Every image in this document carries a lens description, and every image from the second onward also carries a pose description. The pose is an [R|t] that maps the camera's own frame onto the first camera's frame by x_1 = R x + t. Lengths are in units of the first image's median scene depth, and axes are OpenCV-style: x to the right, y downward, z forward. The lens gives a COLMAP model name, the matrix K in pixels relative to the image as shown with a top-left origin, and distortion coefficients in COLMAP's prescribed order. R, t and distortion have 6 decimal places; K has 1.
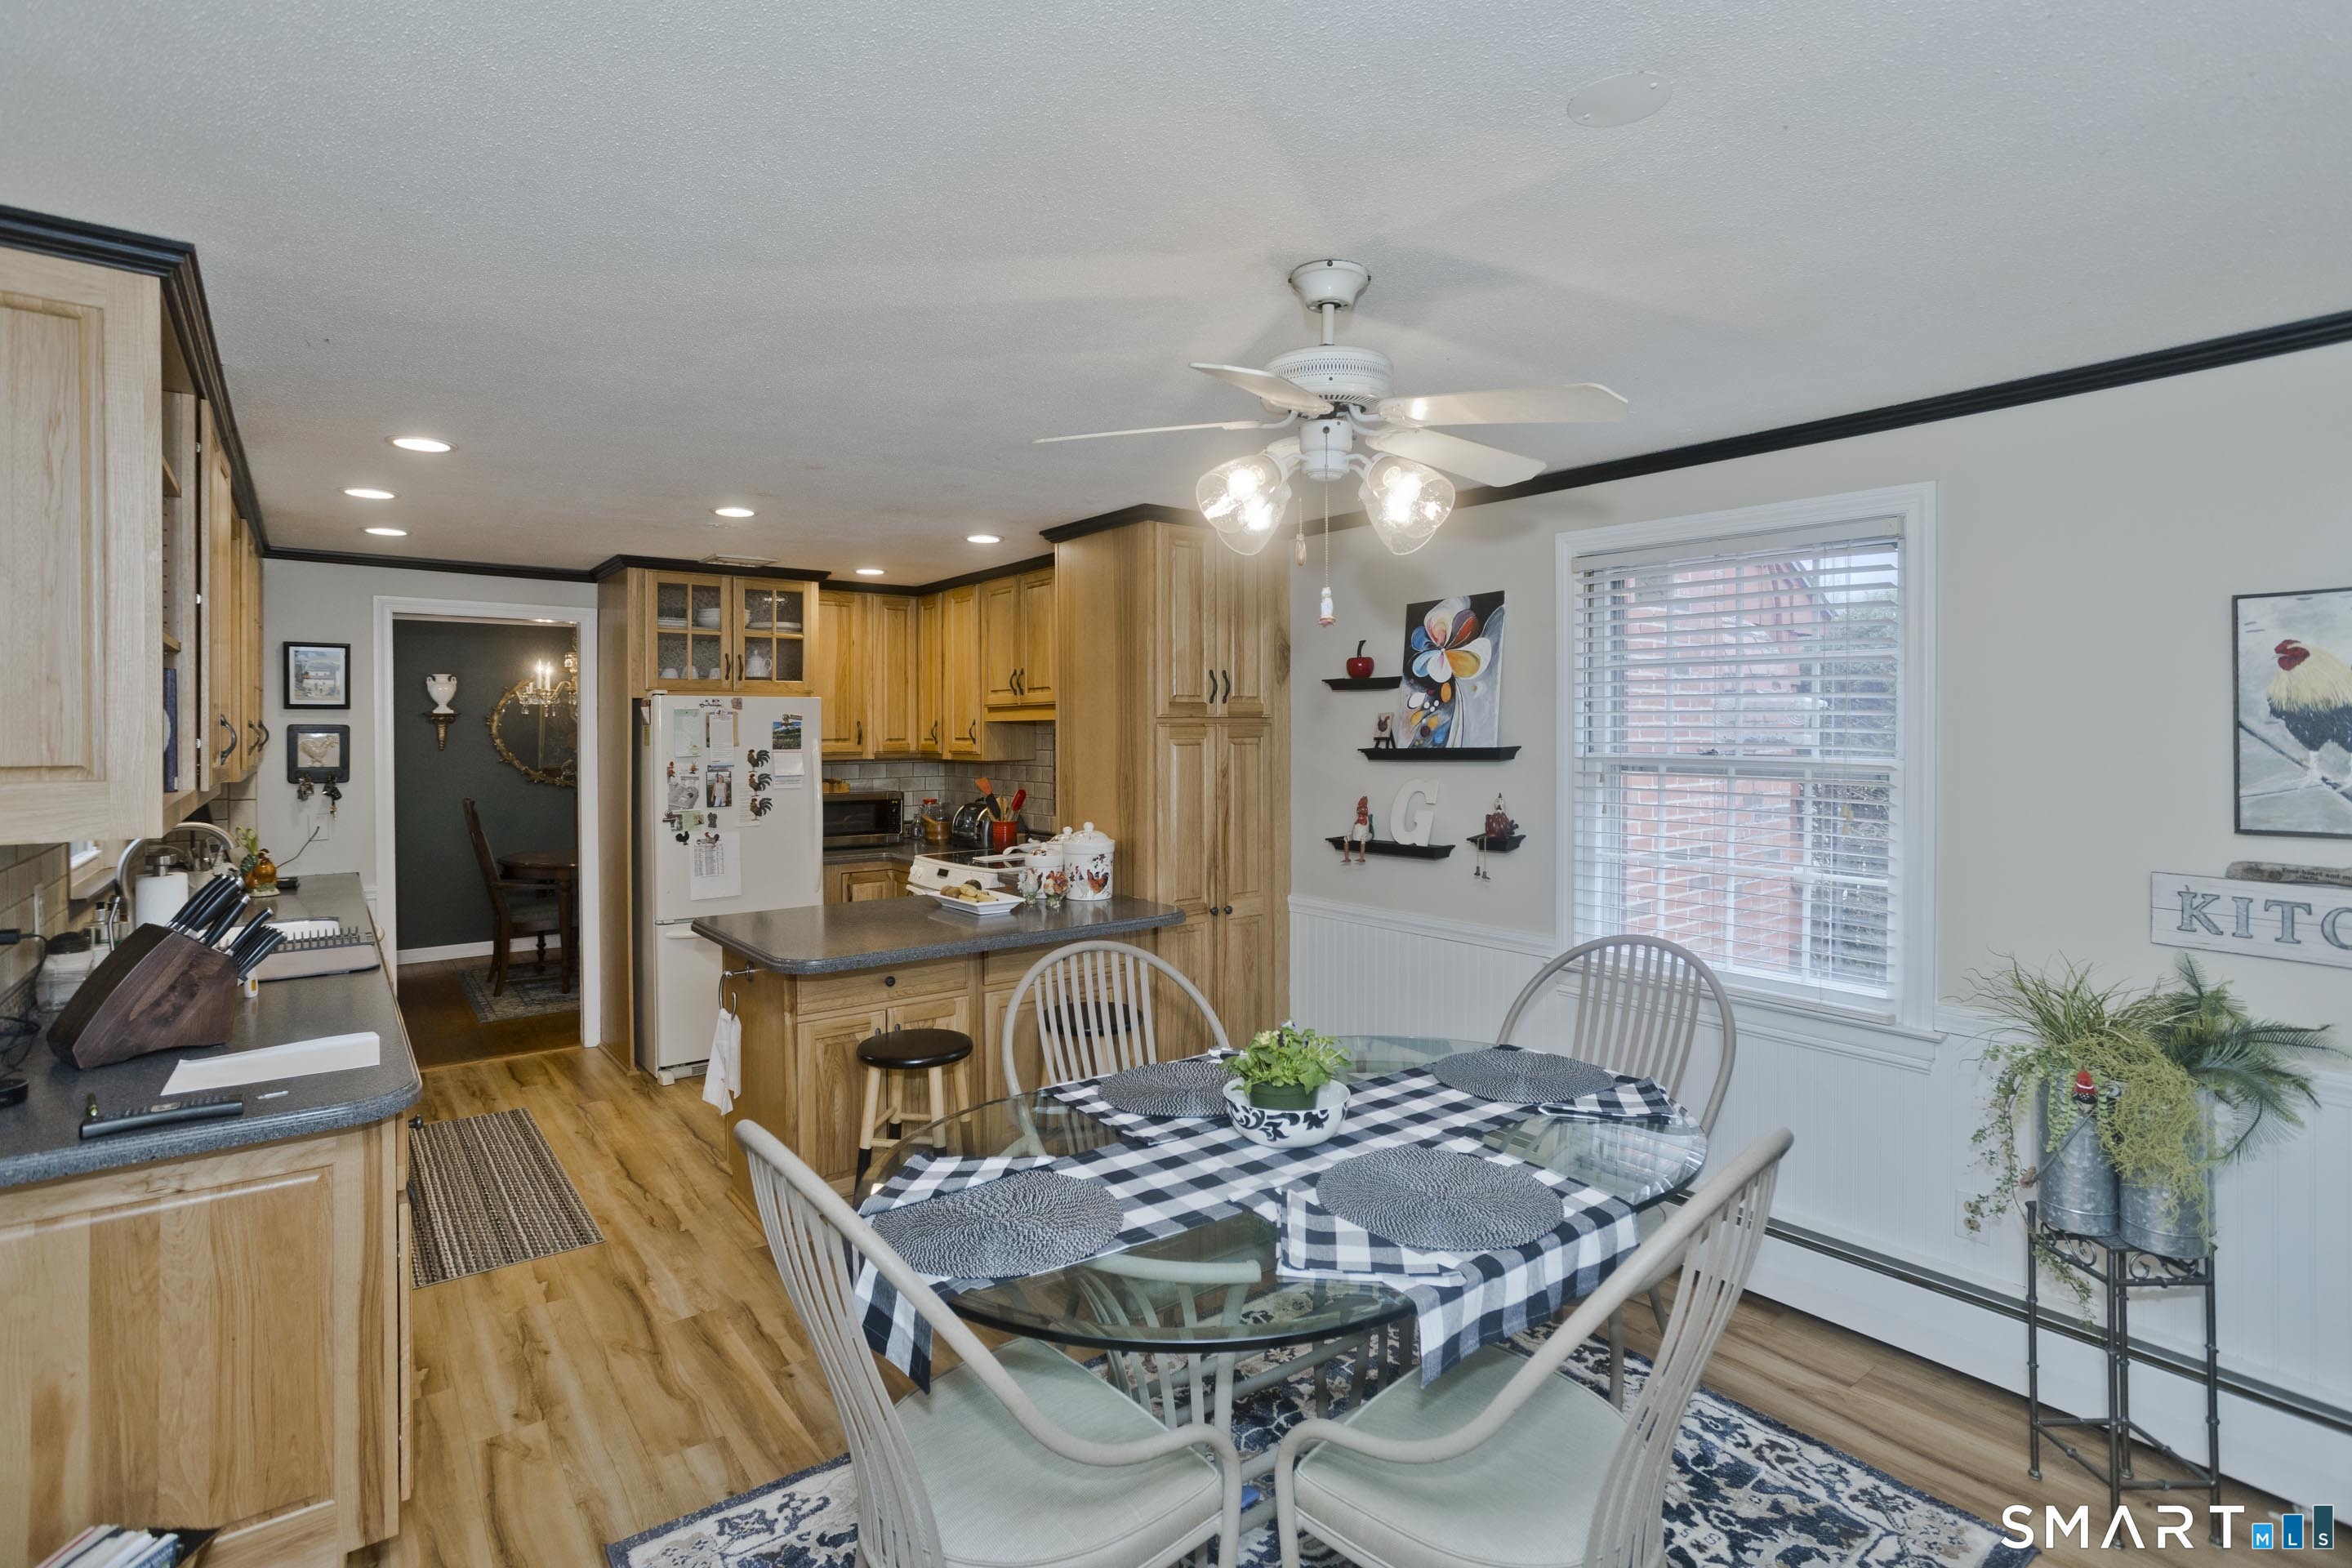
lens RADIAL K [[1142.2, 0, 1171.7], [0, 1142.2, 744.3], [0, 0, 1]] dist [-0.054553, 0.031502]
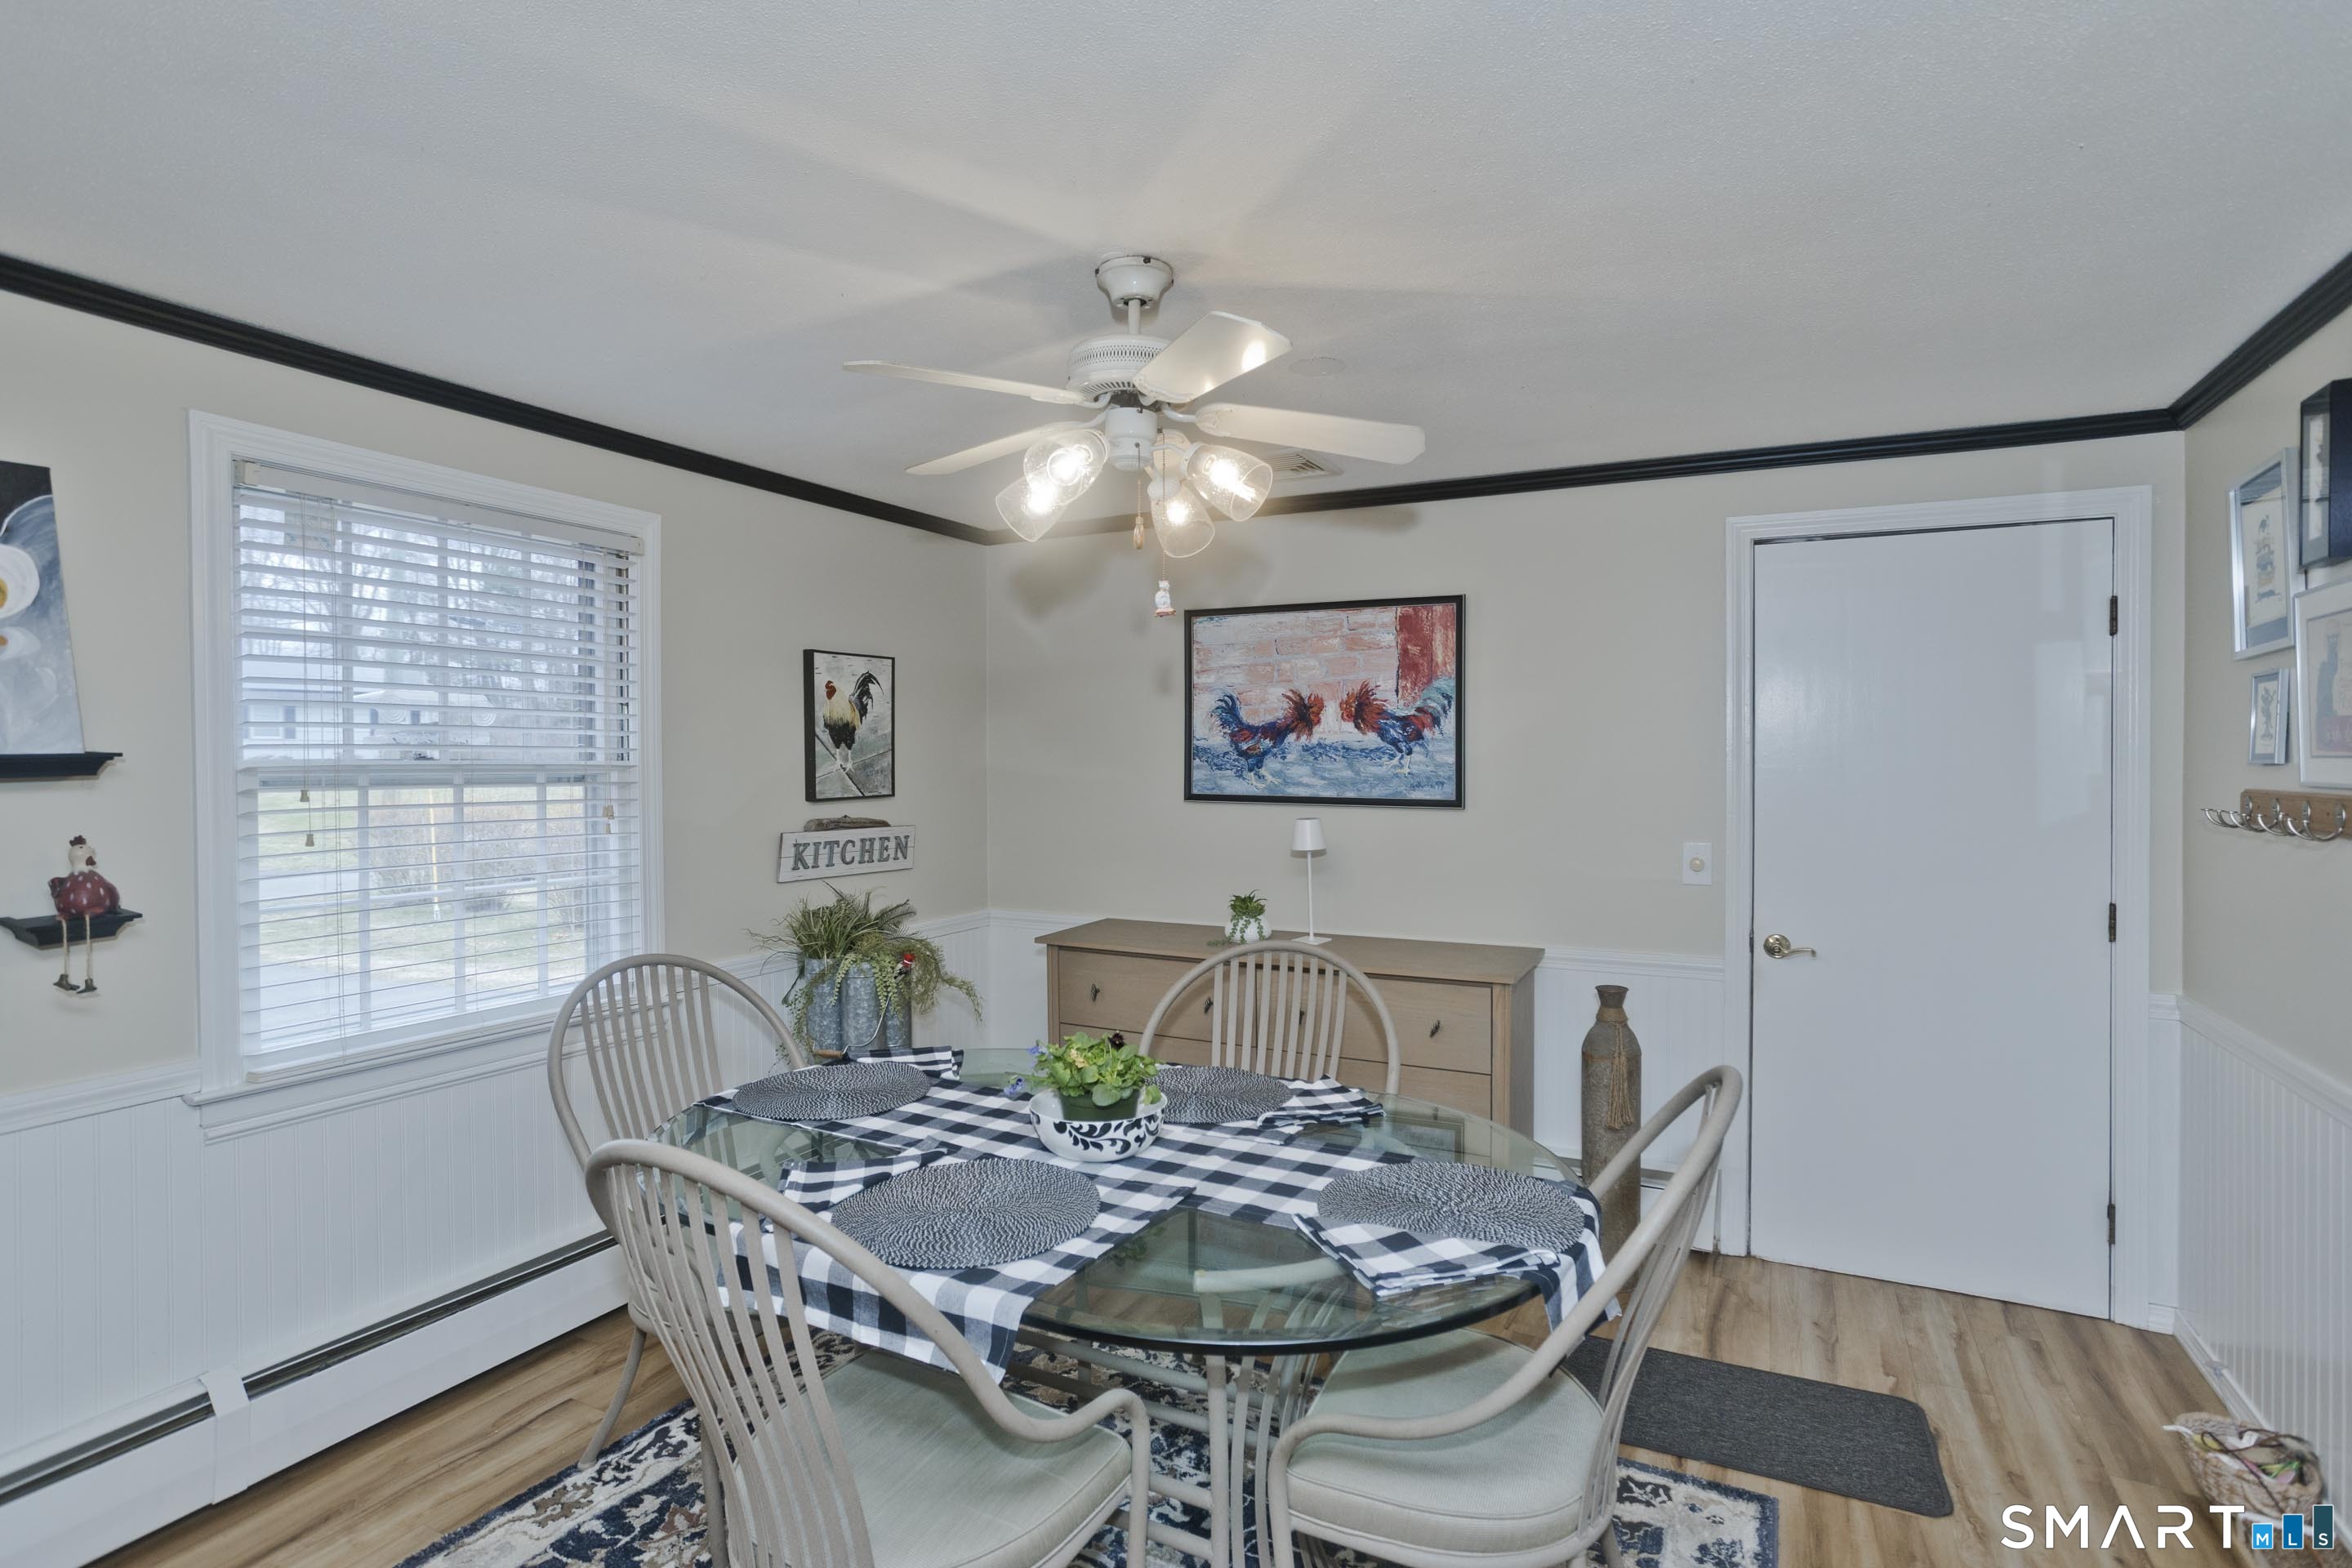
lens RADIAL K [[1195.1, 0, 1119.1], [0, 1195.1, 765.9], [0, 0, 1]] dist [0.002042, 0.000261]
pose [[-0.402791, -0.002106, 0.915289, -0.403618], [0.018966, 0.999763, 0.010647, 0.010722], [-0.915095, 0.021648, -0.402656, 0.690519]]
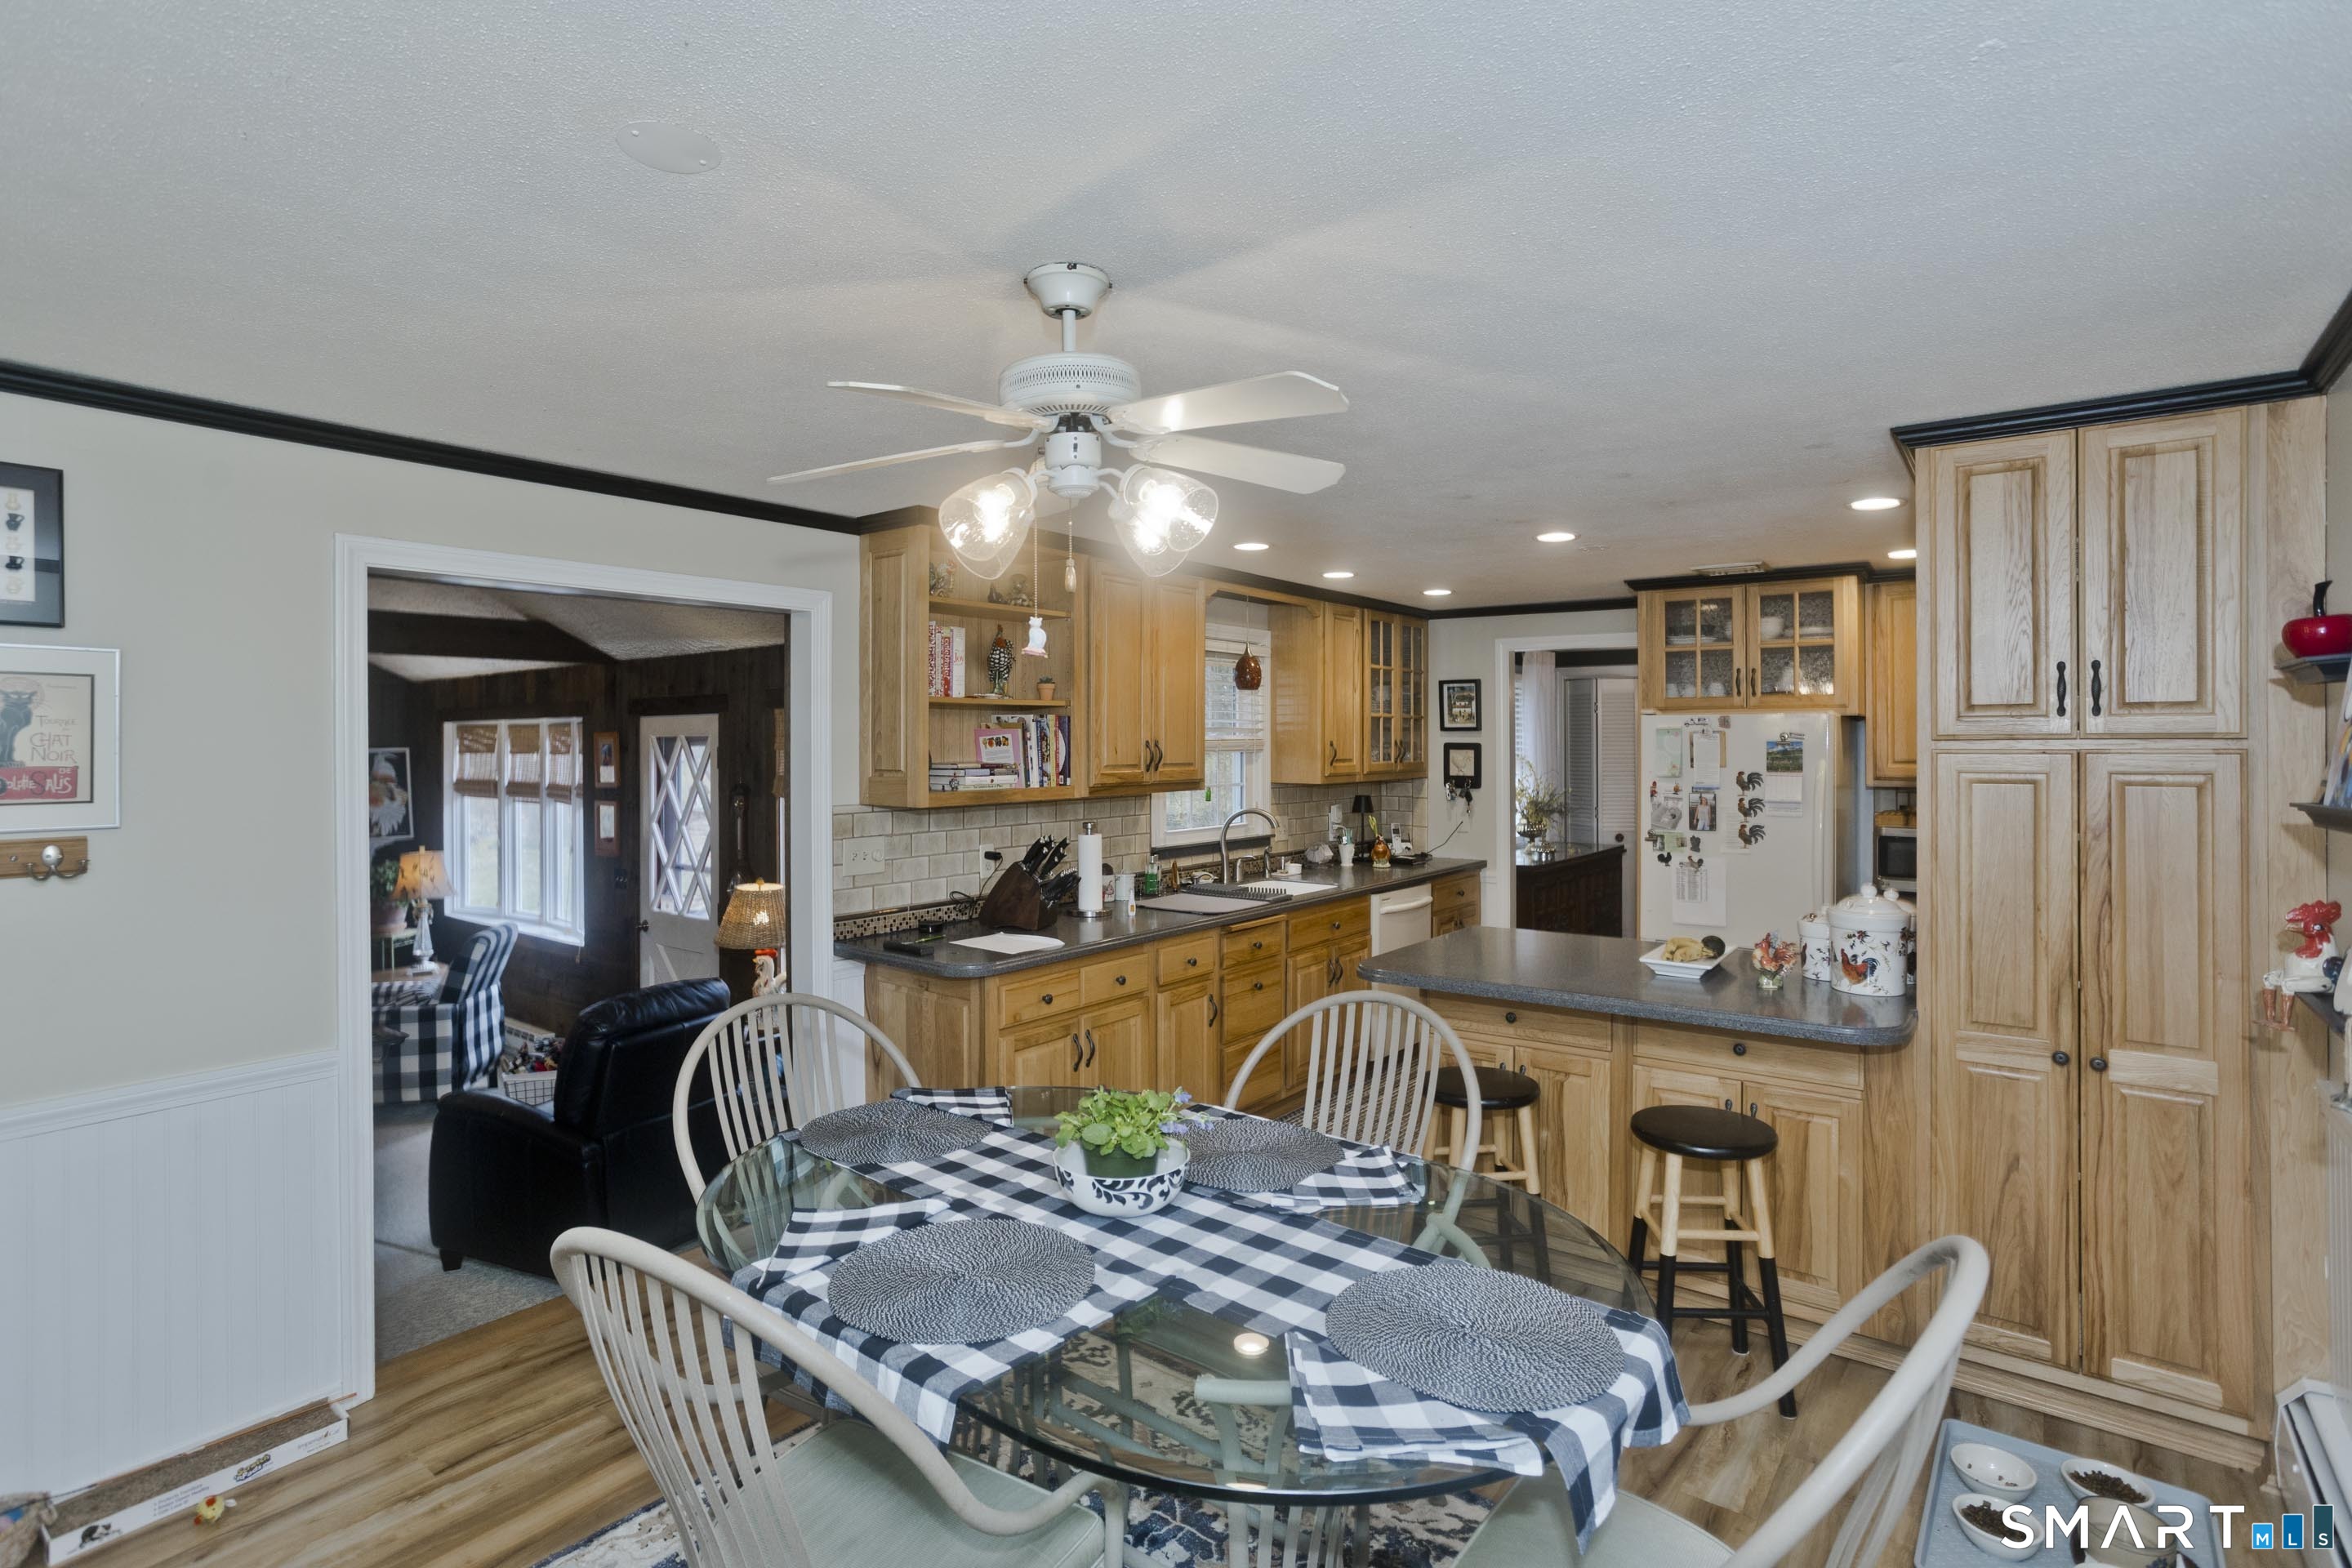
lens RADIAL K [[1142.2, 0, 1171.7], [0, 1142.2, 744.3], [0, 0, 1]] dist [-0.054553, 0.031502]
pose [[0.258756, 0.003679, -0.965936, 0.505302], [-0.012268, 0.999925, 0.000522, -0.015312], [0.965865, 0.011715, 0.258781, 0.399398]]
